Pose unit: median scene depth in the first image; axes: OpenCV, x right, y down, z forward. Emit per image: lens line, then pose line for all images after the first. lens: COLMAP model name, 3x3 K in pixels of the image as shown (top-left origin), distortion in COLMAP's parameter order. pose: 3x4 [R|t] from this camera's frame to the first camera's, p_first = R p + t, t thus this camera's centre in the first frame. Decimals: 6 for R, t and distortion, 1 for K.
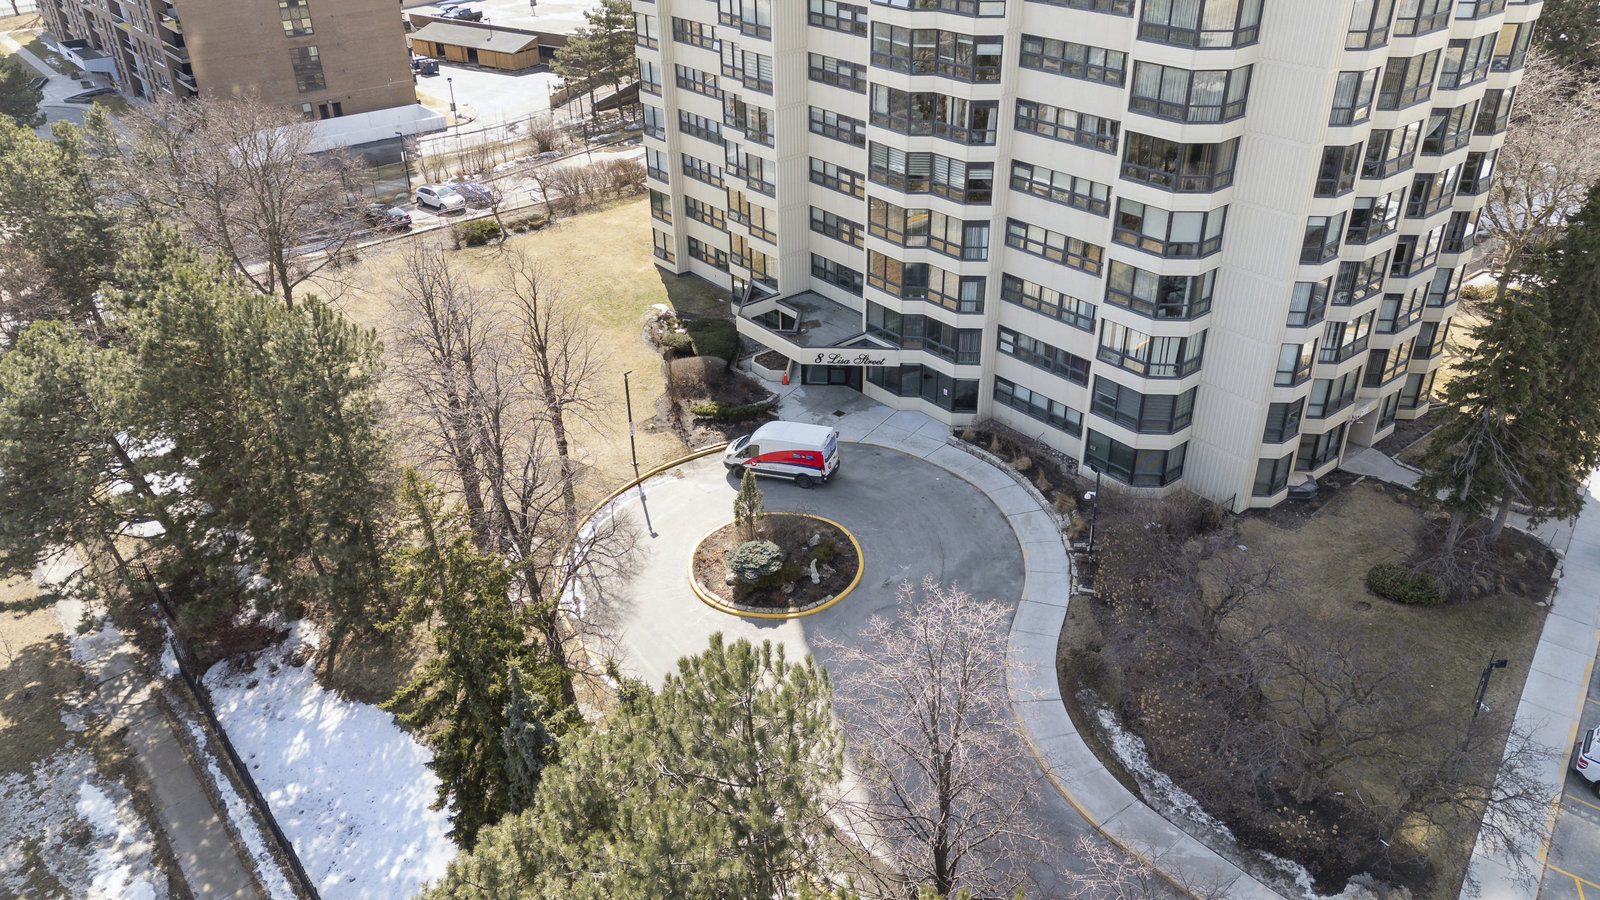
lens RADIAL K [[1194.0, 0, 802.0], [0, 1194.0, 451.7], [0, 0, 1]] dist [0.030344, -0.004634]
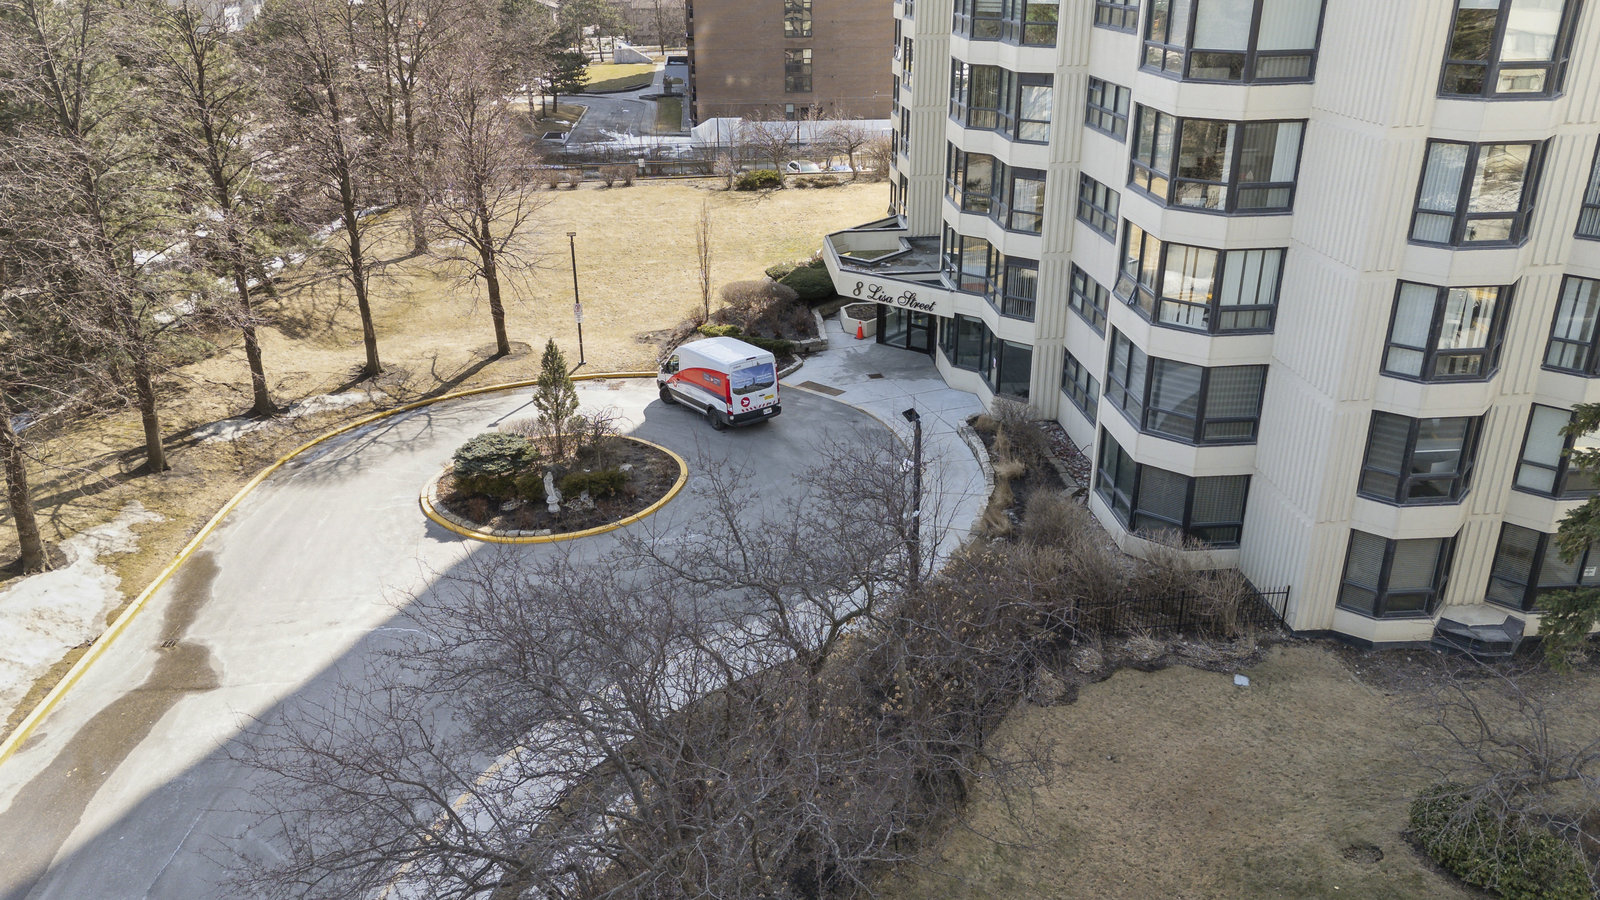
lens RADIAL K [[1194.0, 0, 801.3], [0, 1194.0, 450.2], [0, 0, 1]] dist [0.030344, -0.004634]
pose [[0.824466, 0.226877, -0.518442, 0.417180], [-0.286423, 0.957407, -0.036518, 0.054578], [0.488075, 0.178602, 0.854333, 0.433925]]
